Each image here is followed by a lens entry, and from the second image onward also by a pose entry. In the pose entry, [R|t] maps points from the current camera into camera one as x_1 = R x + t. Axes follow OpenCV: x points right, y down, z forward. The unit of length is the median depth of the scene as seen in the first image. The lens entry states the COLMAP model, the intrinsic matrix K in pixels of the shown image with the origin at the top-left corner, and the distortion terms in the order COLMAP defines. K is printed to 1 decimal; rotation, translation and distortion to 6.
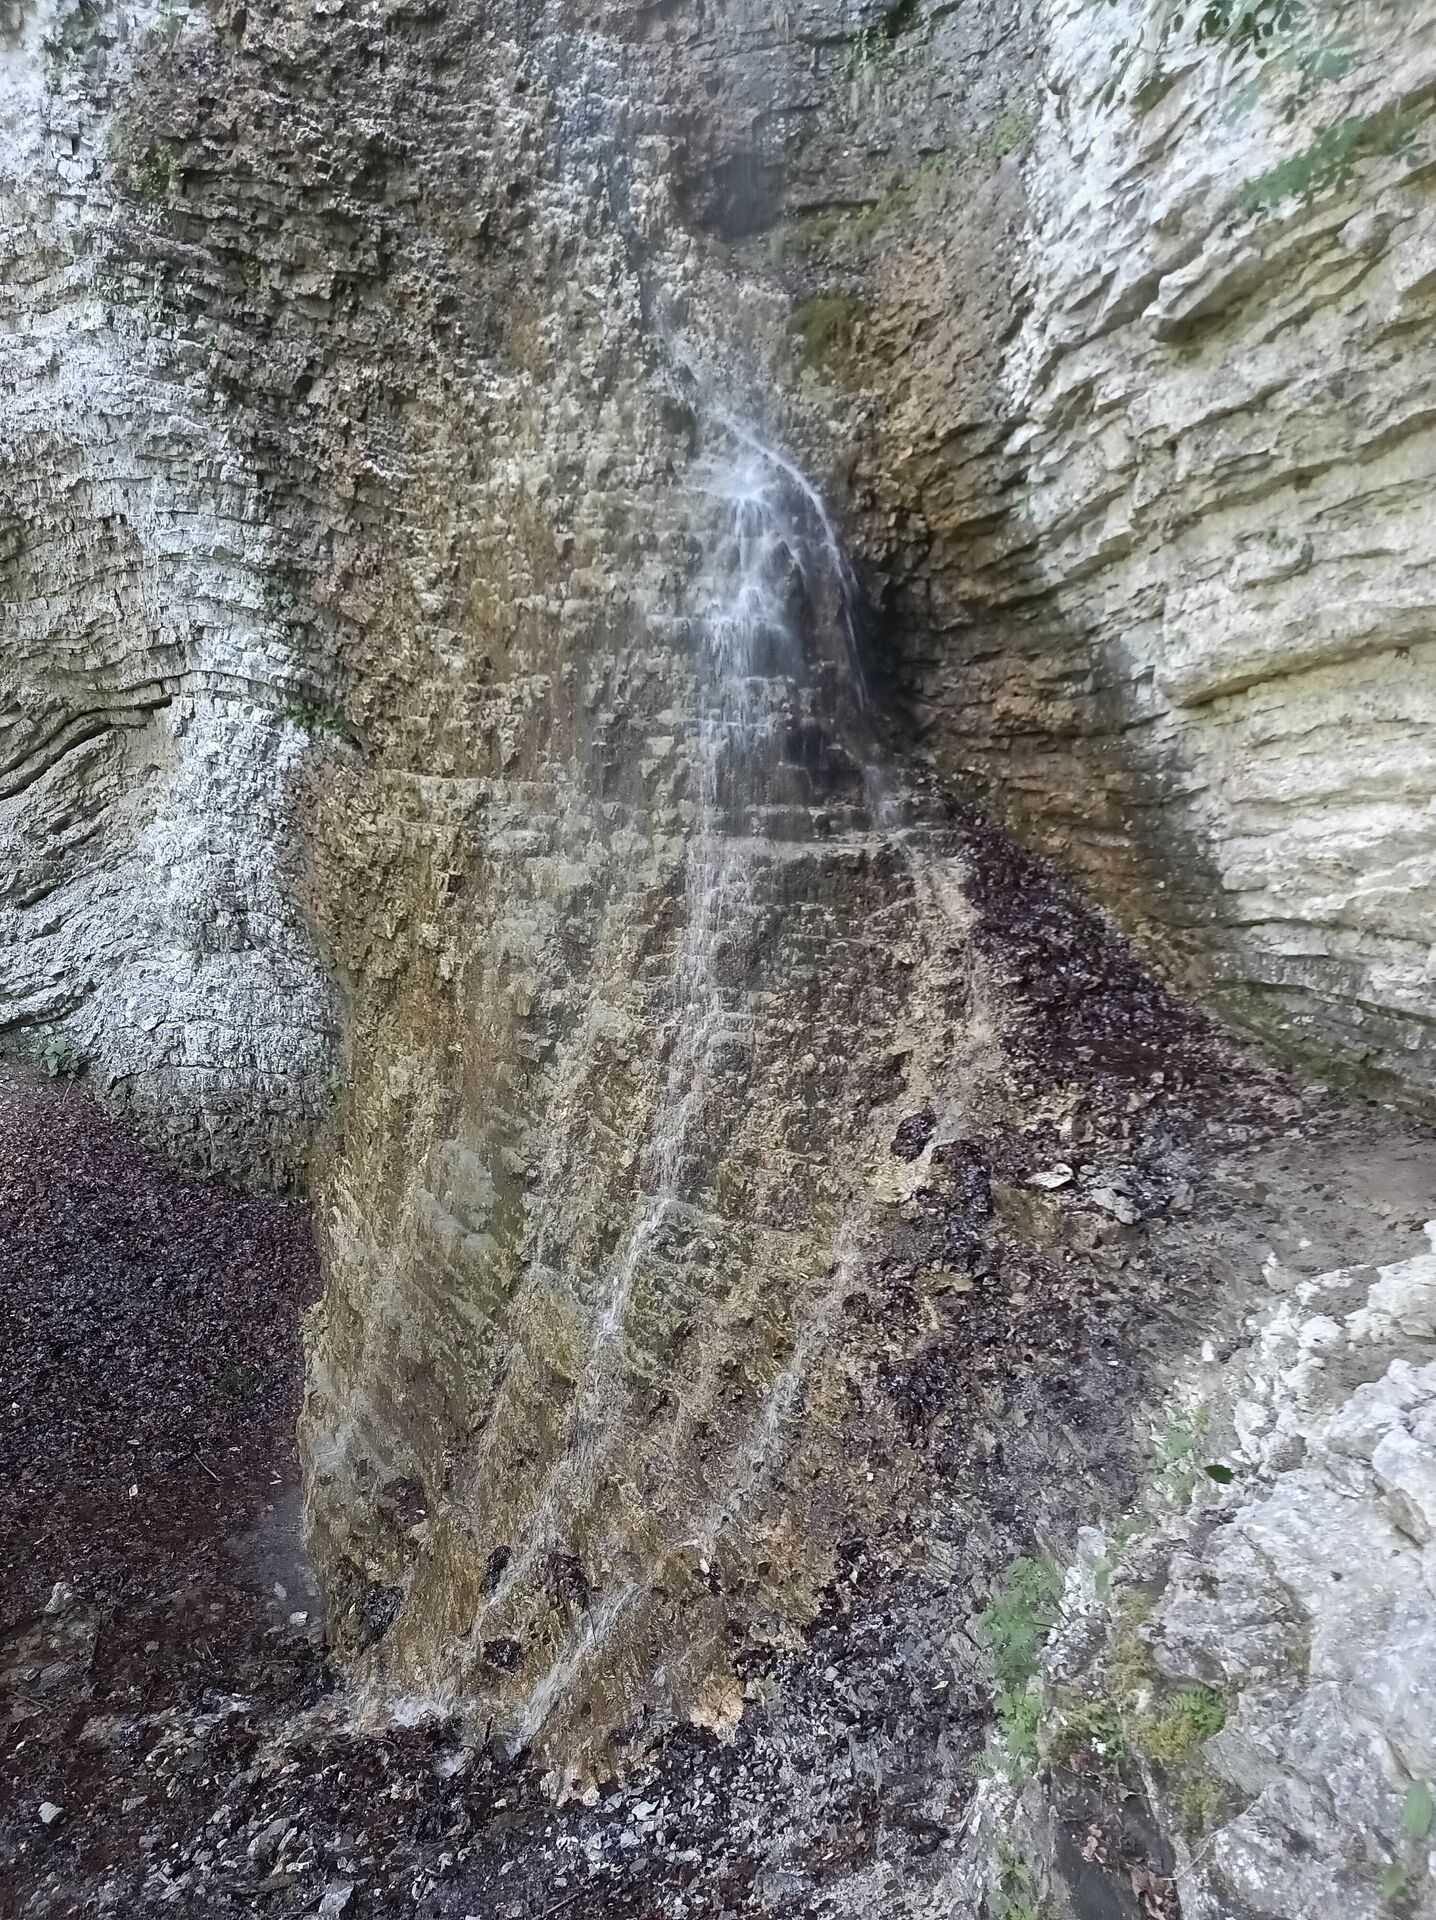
lens RADIAL K [[1311.4, 0, 719.0], [0, 1311.4, 968.7], [0, 0, 1]] dist [0.047389, -0.019600]
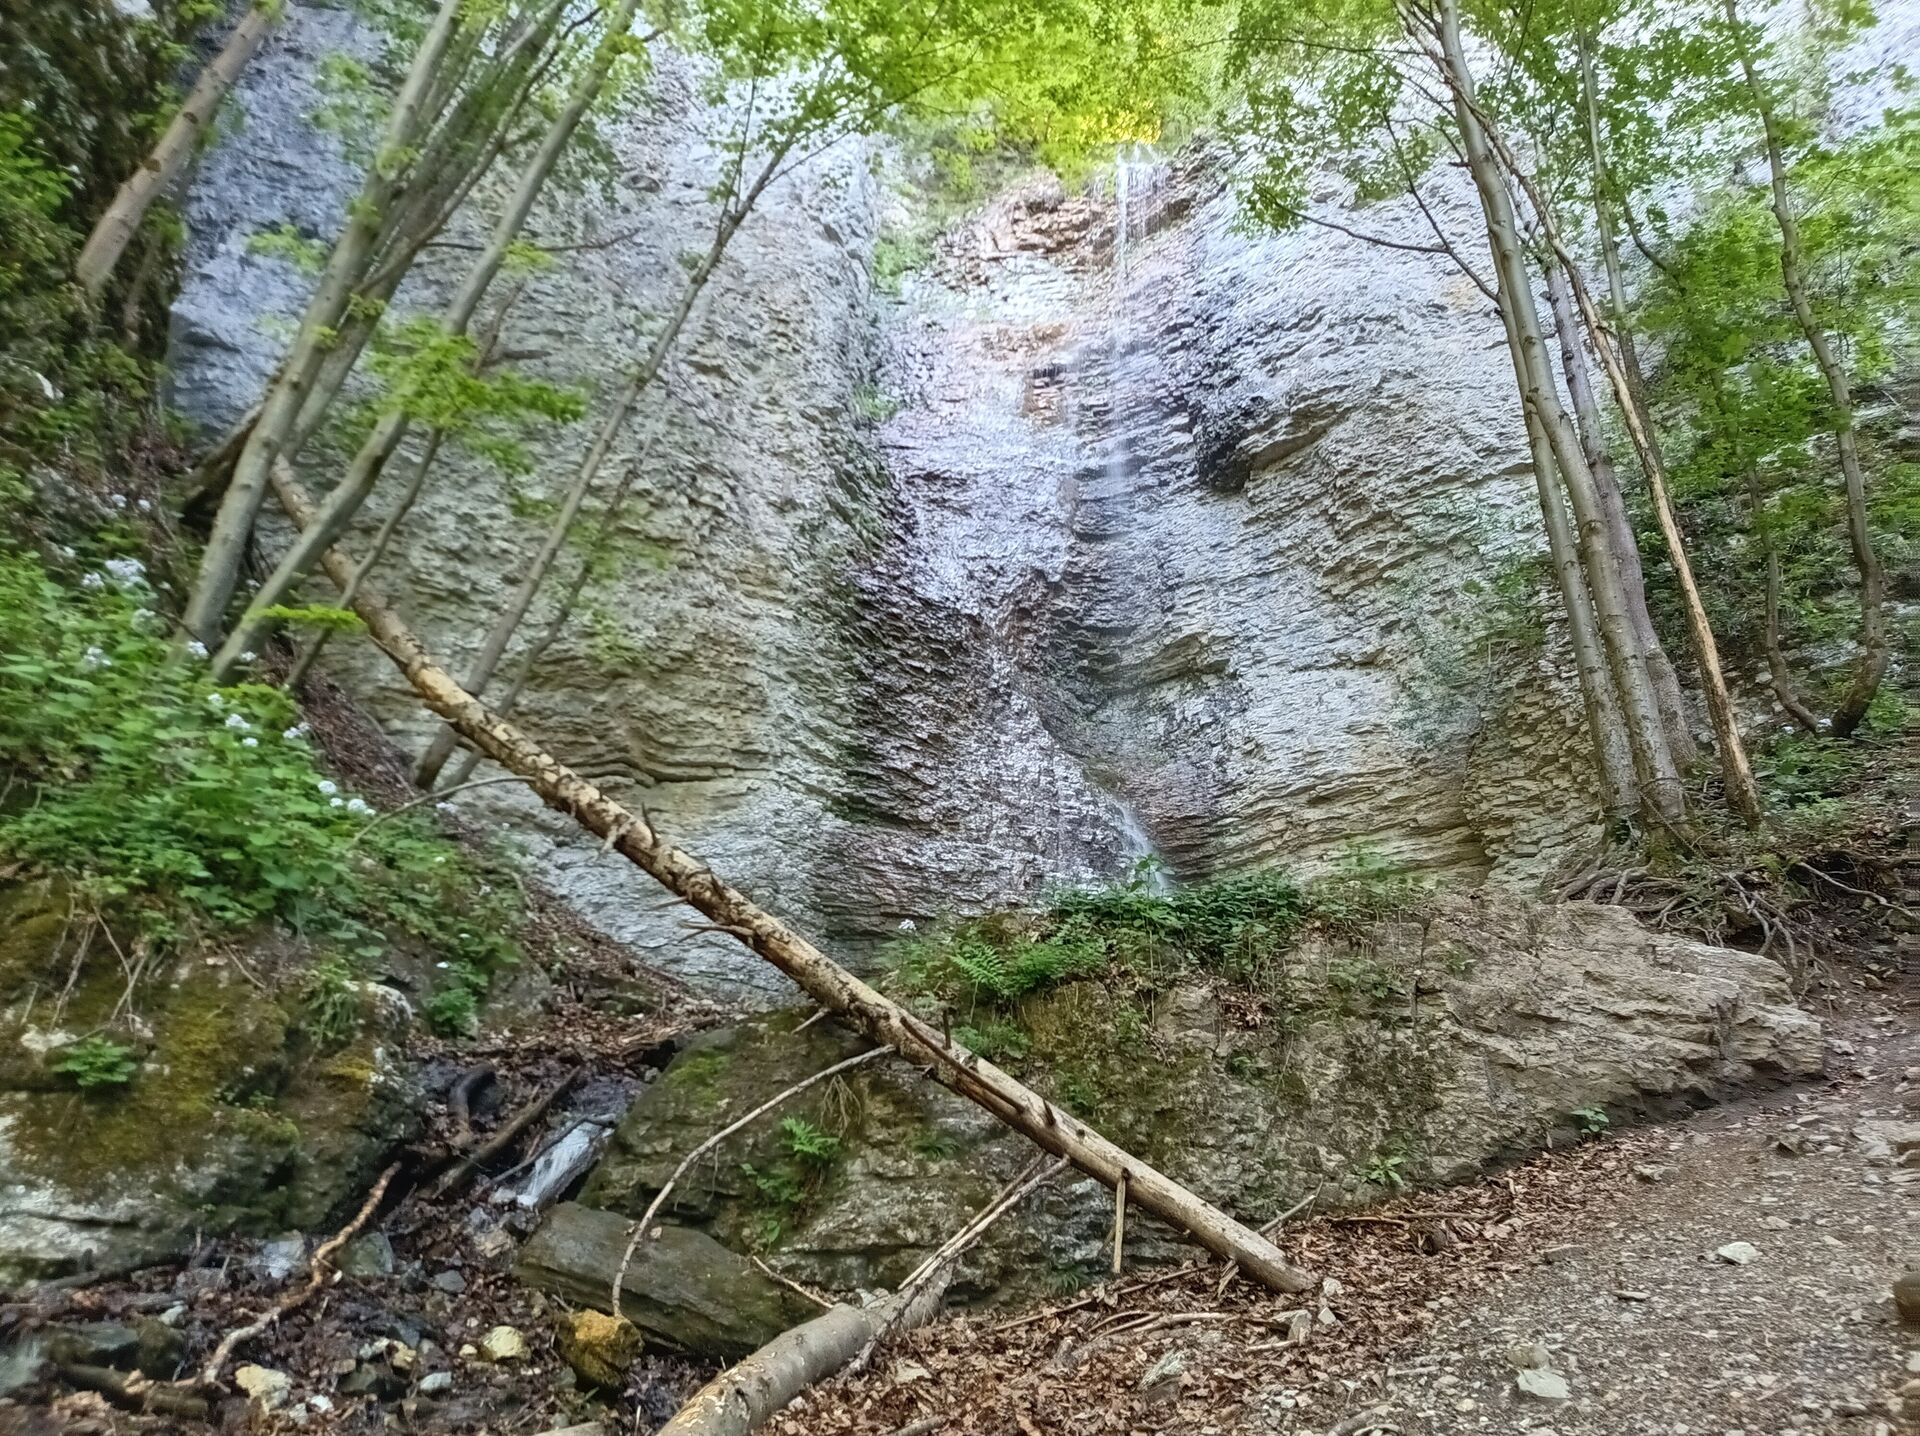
lens RADIAL K [[1311.4, 0, 960.0], [0, 1311.4, 718.0], [0, 0, 1]] dist [0.047389, -0.019600]
pose [[0.603370, 0.526270, 0.599153, -1.759020], [0.067280, 0.715054, -0.695825, 1.279010], [-0.794618, 0.460151, 0.396034, 0.084089]]
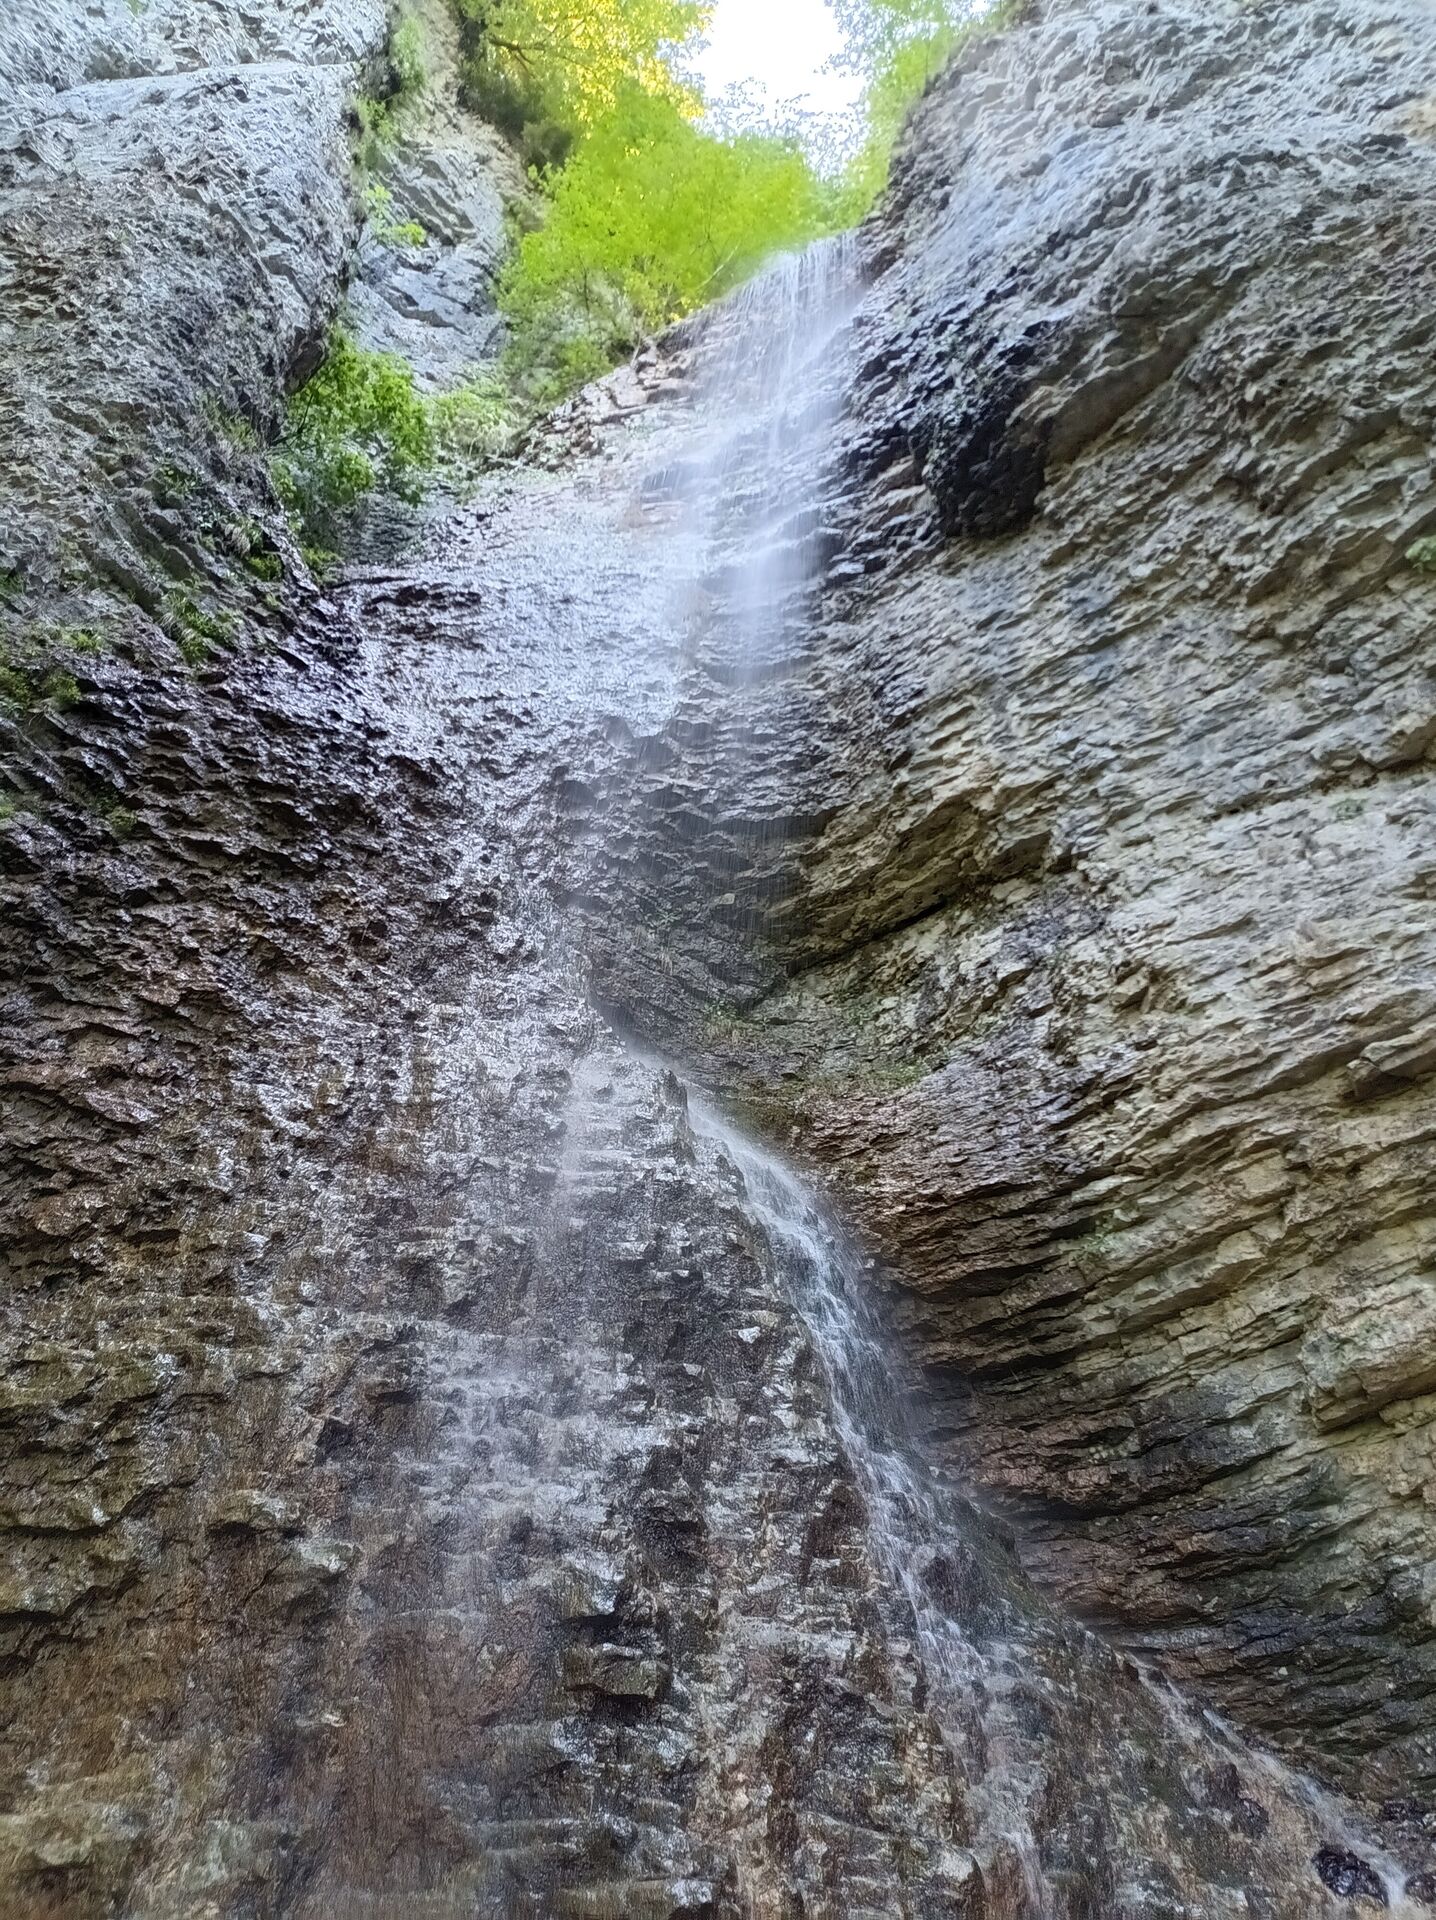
lens RADIAL K [[1311.4, 0, 719.0], [0, 1311.4, 968.7], [0, 0, 1]] dist [0.047389, -0.019600]
pose [[0.682189, 0.581661, 0.443045, -0.457654], [0.079308, 0.543496, -0.835657, 0.312072], [-0.726862, 0.605213, 0.324637, 0.585322]]
